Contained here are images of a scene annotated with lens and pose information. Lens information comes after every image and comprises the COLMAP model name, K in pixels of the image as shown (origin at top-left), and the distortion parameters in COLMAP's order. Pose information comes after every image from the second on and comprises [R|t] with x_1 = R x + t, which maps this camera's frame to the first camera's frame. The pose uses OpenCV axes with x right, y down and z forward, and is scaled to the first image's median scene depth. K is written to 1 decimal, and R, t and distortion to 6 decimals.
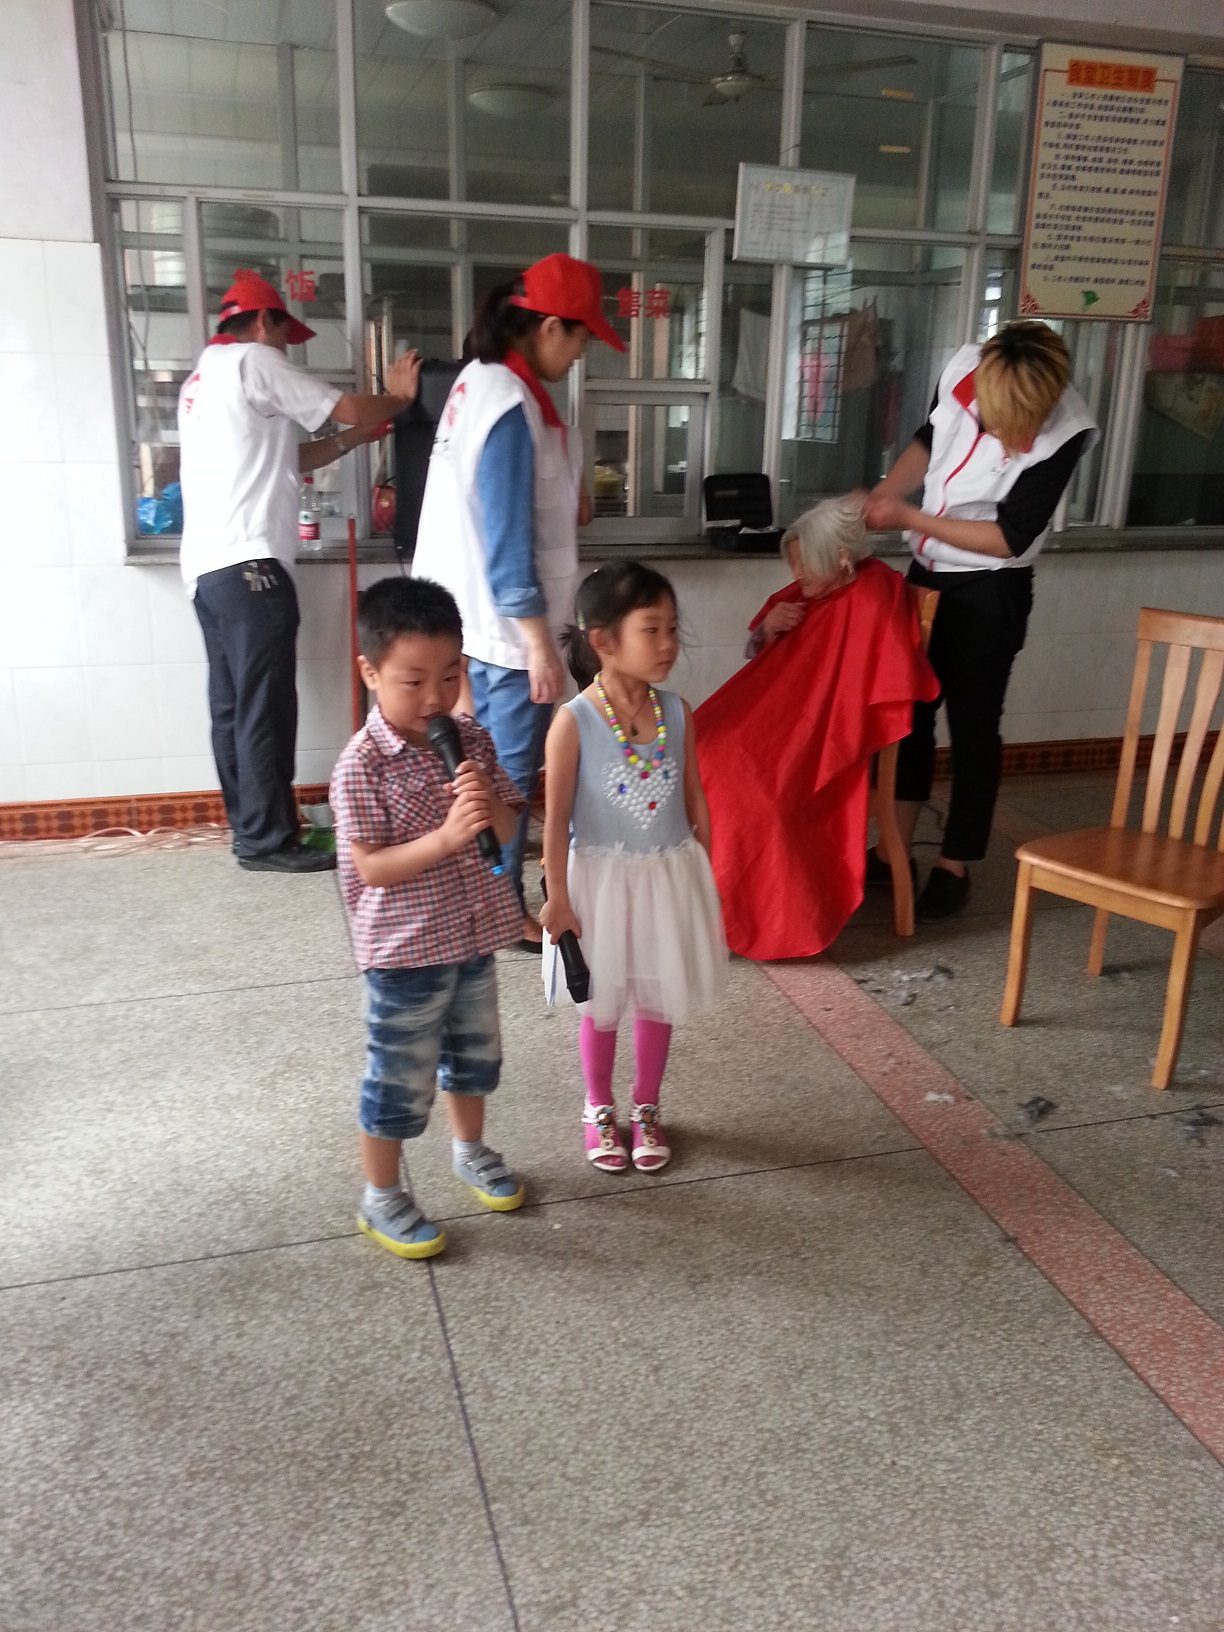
lens RADIAL K [[1311.5, 0, 607.3], [0, 1311.5, 789.8], [0, 0, 1]] dist [0.055317, -0.086389]
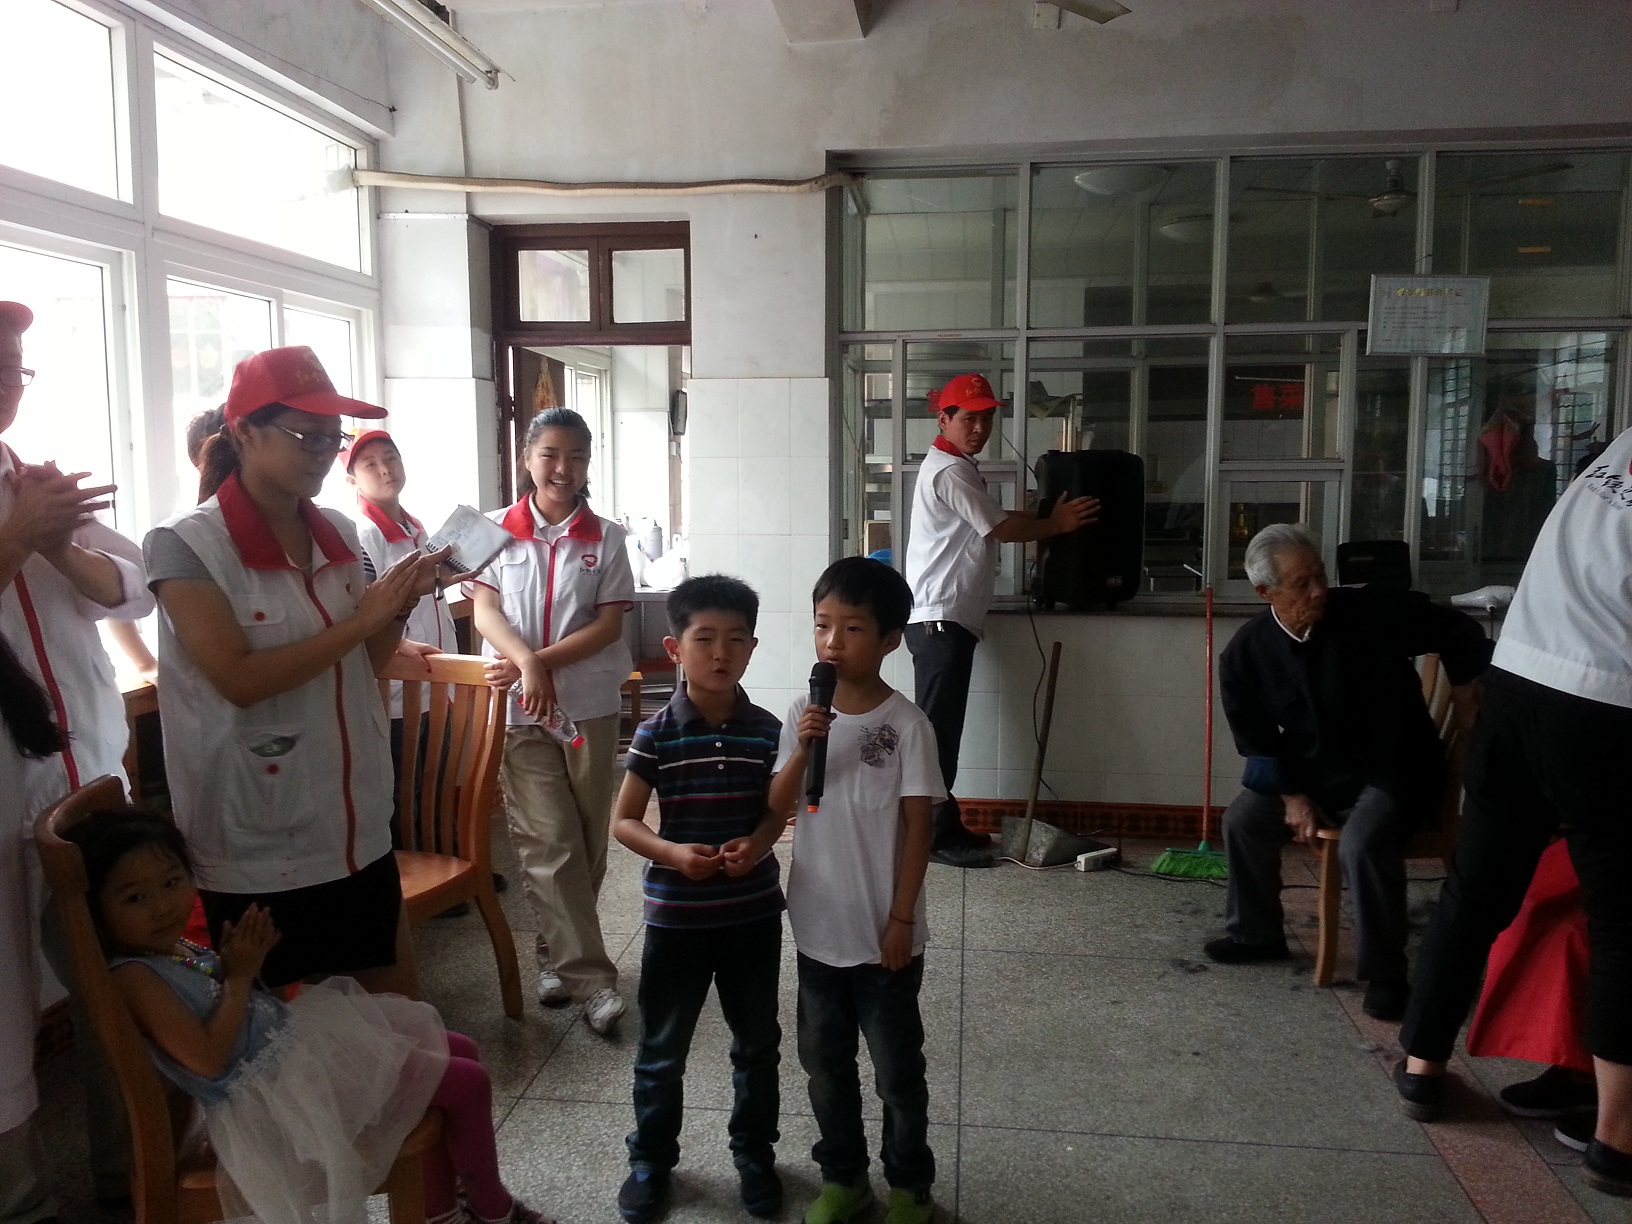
lens RADIAL K [[1311.5, 0, 796.8], [0, 1311.5, 609.8], [0, 0, 1]] dist [0.055317, -0.086389]
pose [[0.914604, 0.018176, -0.403941, 0.113547], [-0.093611, 0.981367, -0.167795, 0.039819], [0.393365, 0.191279, 0.899264, -0.147867]]
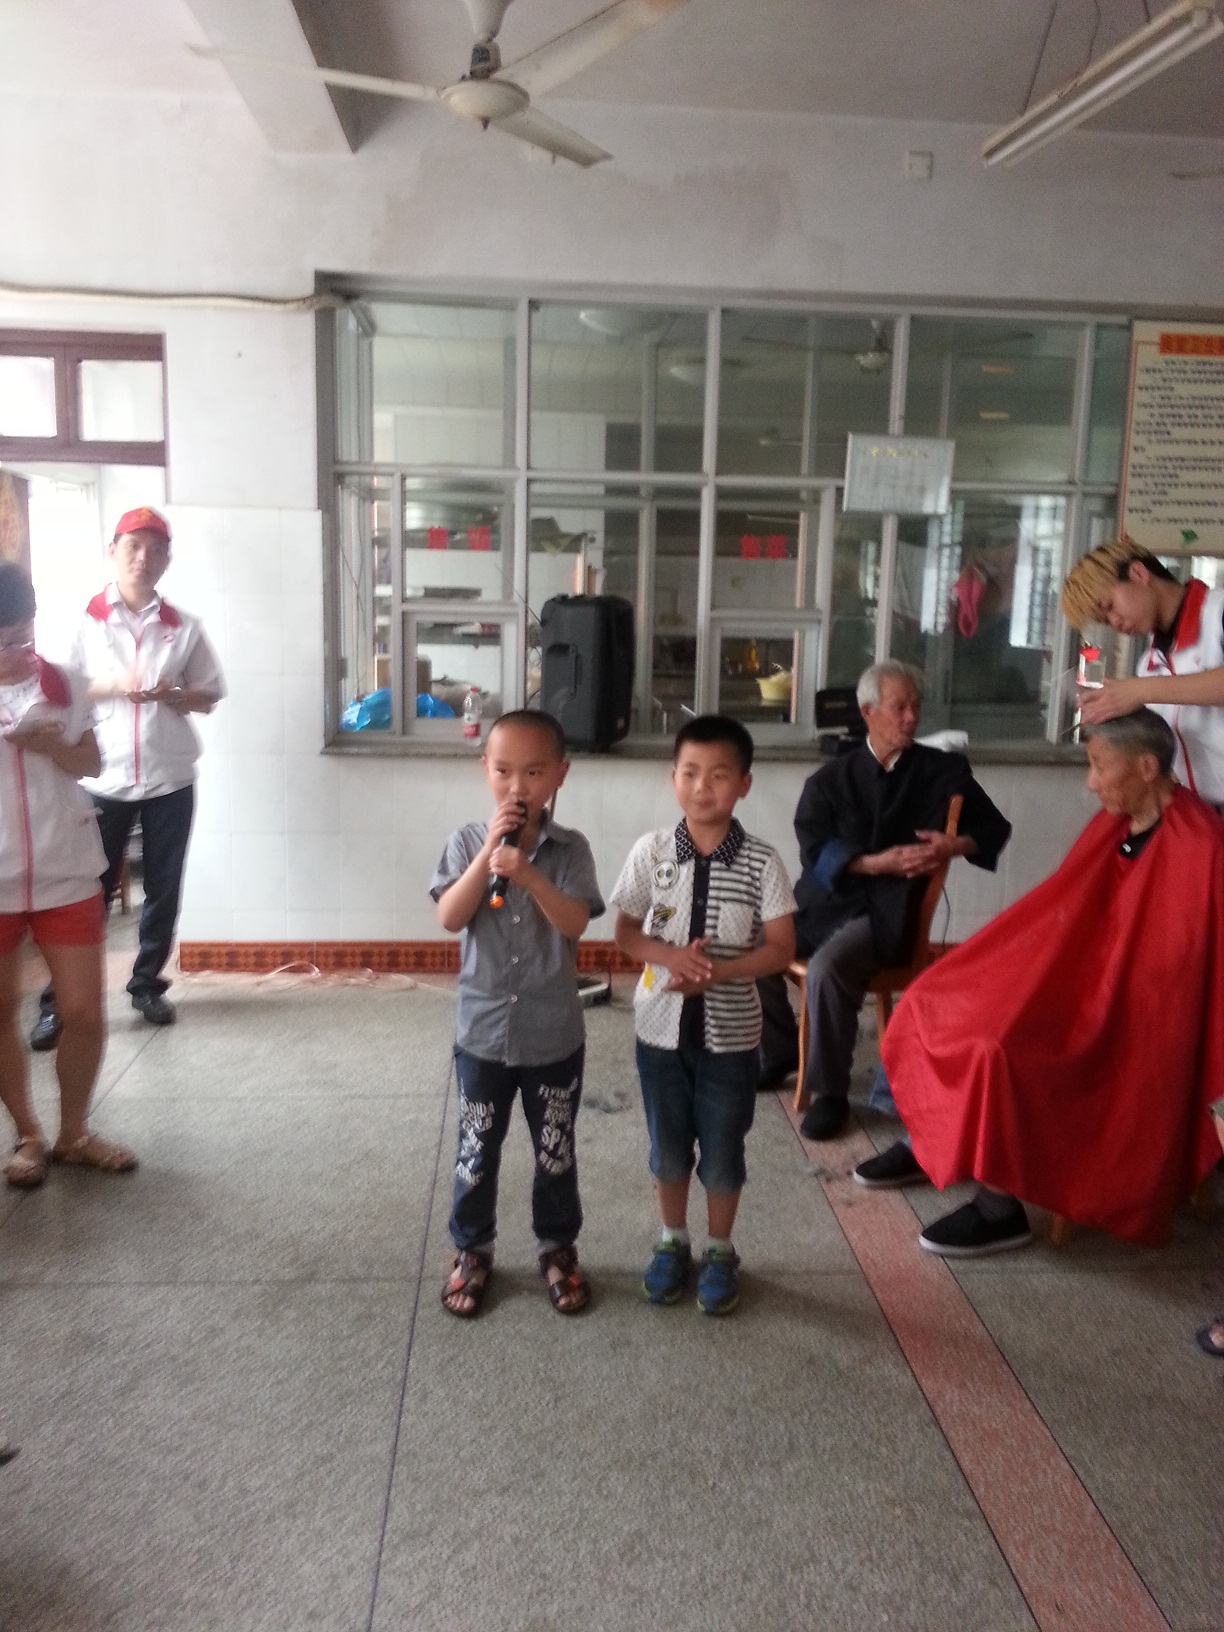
lens RADIAL K [[1311.5, 0, 616.1], [0, 1311.5, 805.6], [0, 0, 1]] dist [0.055317, -0.086389]
pose [[0.977425, 0.034501, -0.208448, 0.153836], [-0.061893, 0.990053, -0.126350, 0.015552], [0.202015, 0.136399, 0.969838, -0.133932]]
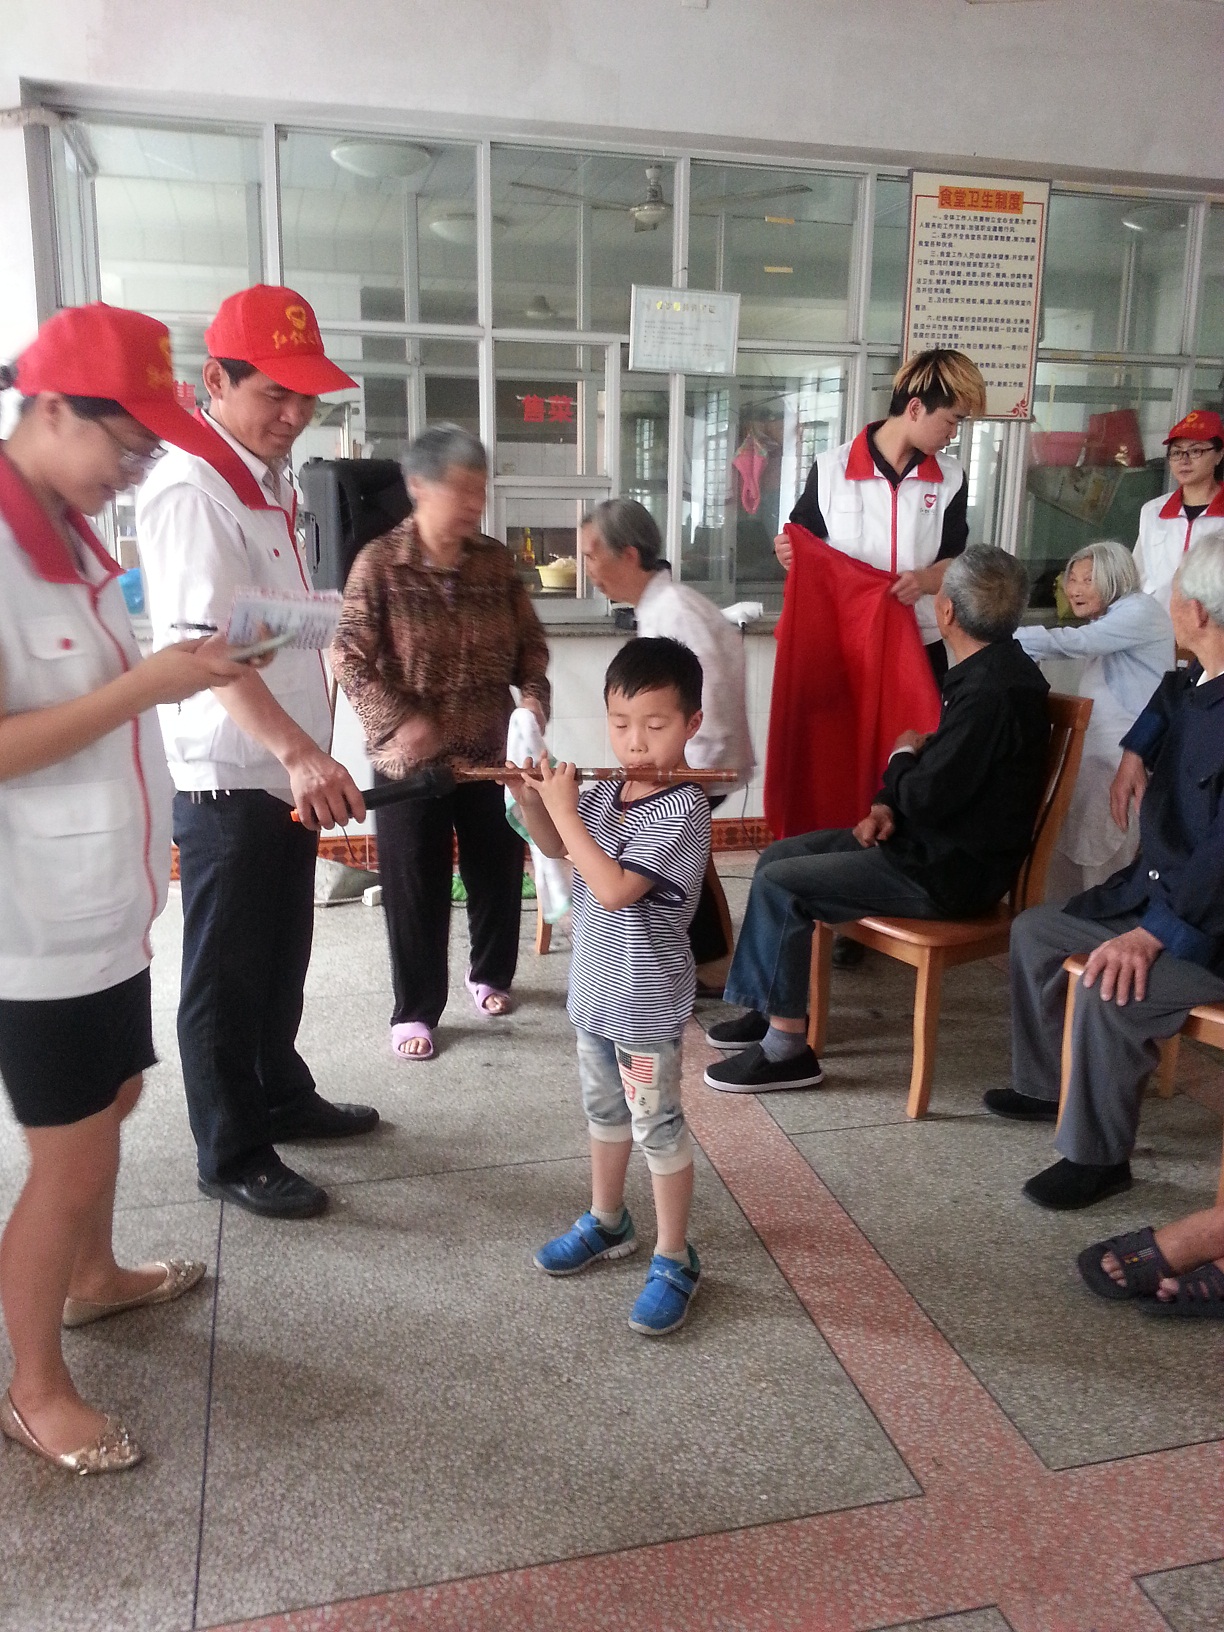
lens RADIAL K [[1311.5, 0, 606.8], [0, 1311.5, 804.1], [0, 0, 1]] dist [0.055317, -0.086389]
pose [[0.999117, -0.000250, -0.042012, 0.125994], [-0.002470, 0.997902, -0.064693, 0.033636], [0.041940, 0.064739, 0.997020, -0.077966]]
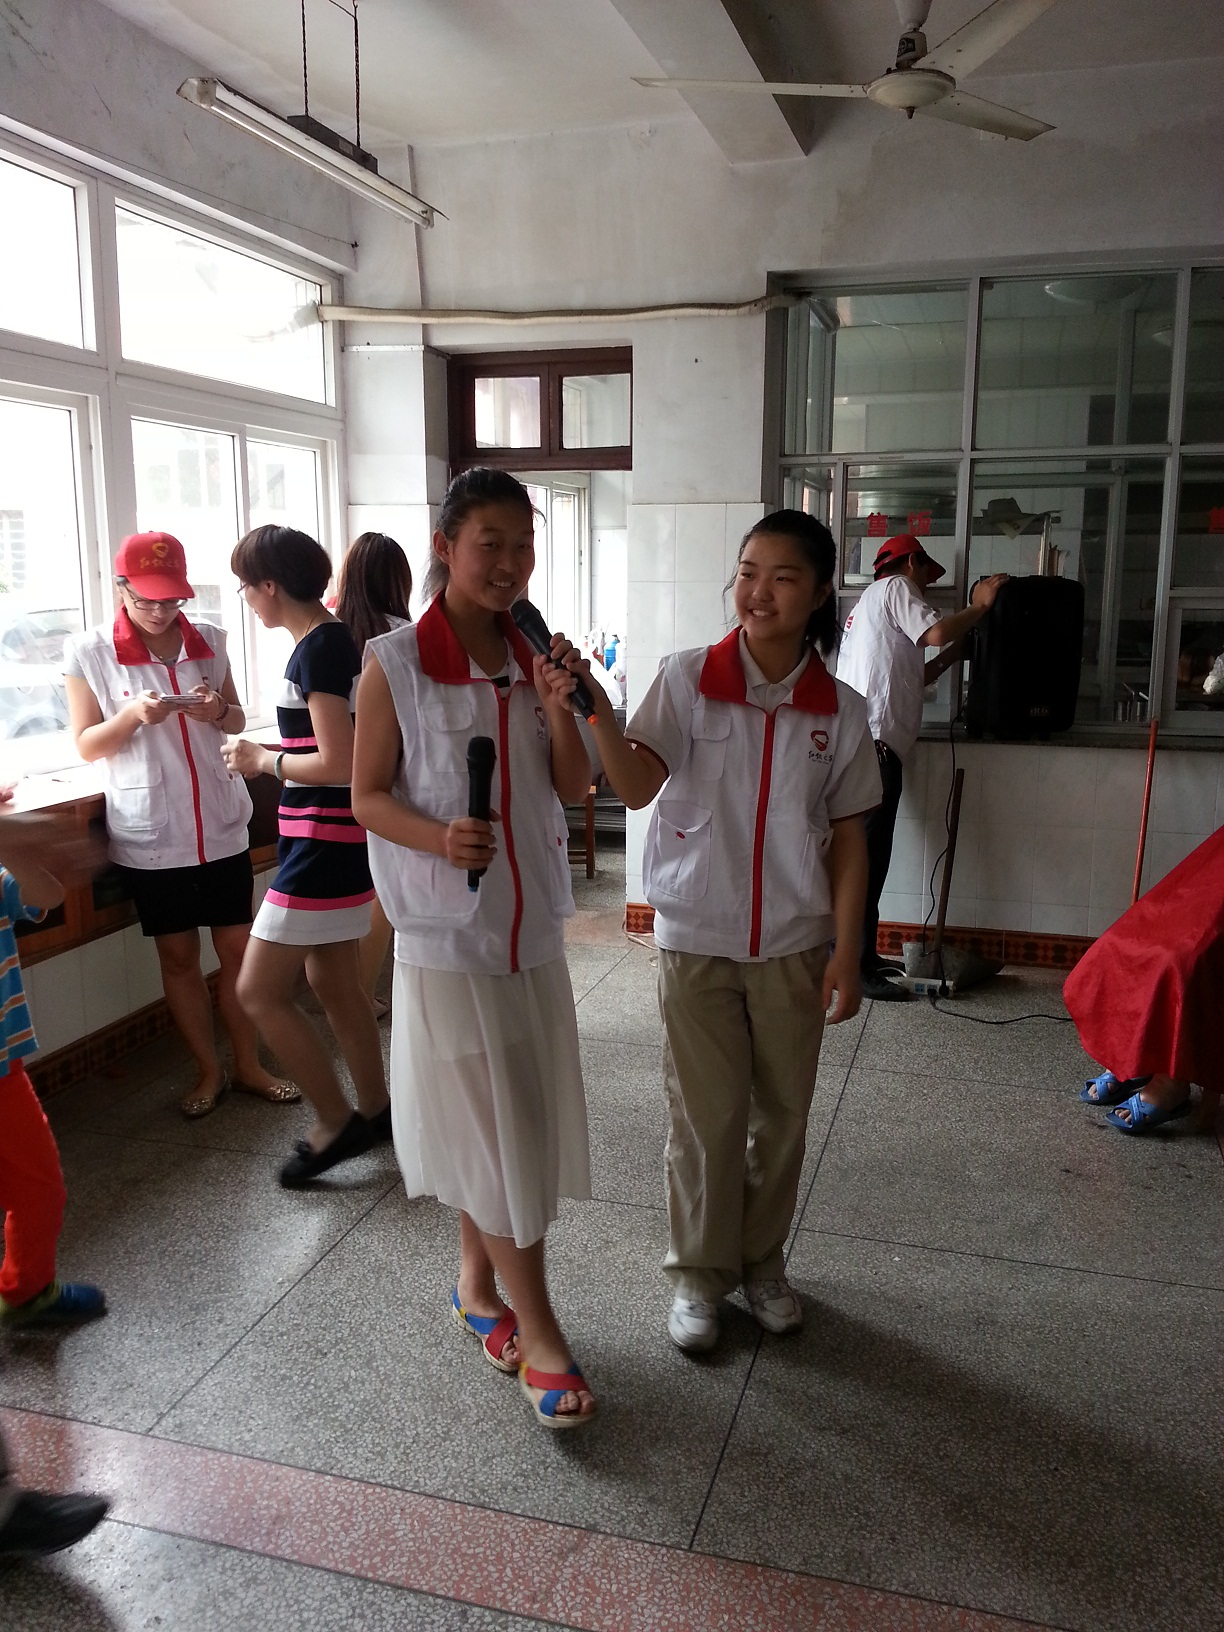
lens RADIAL K [[1311.5, 0, 628.4], [0, 1311.5, 801.9], [0, 0, 1]] dist [0.055317, -0.086389]
pose [[0.841909, 0.070933, -0.534938, 0.209569], [-0.138250, 0.986590, -0.086762, 0.023260], [0.521610, 0.147001, 0.840425, -0.142122]]
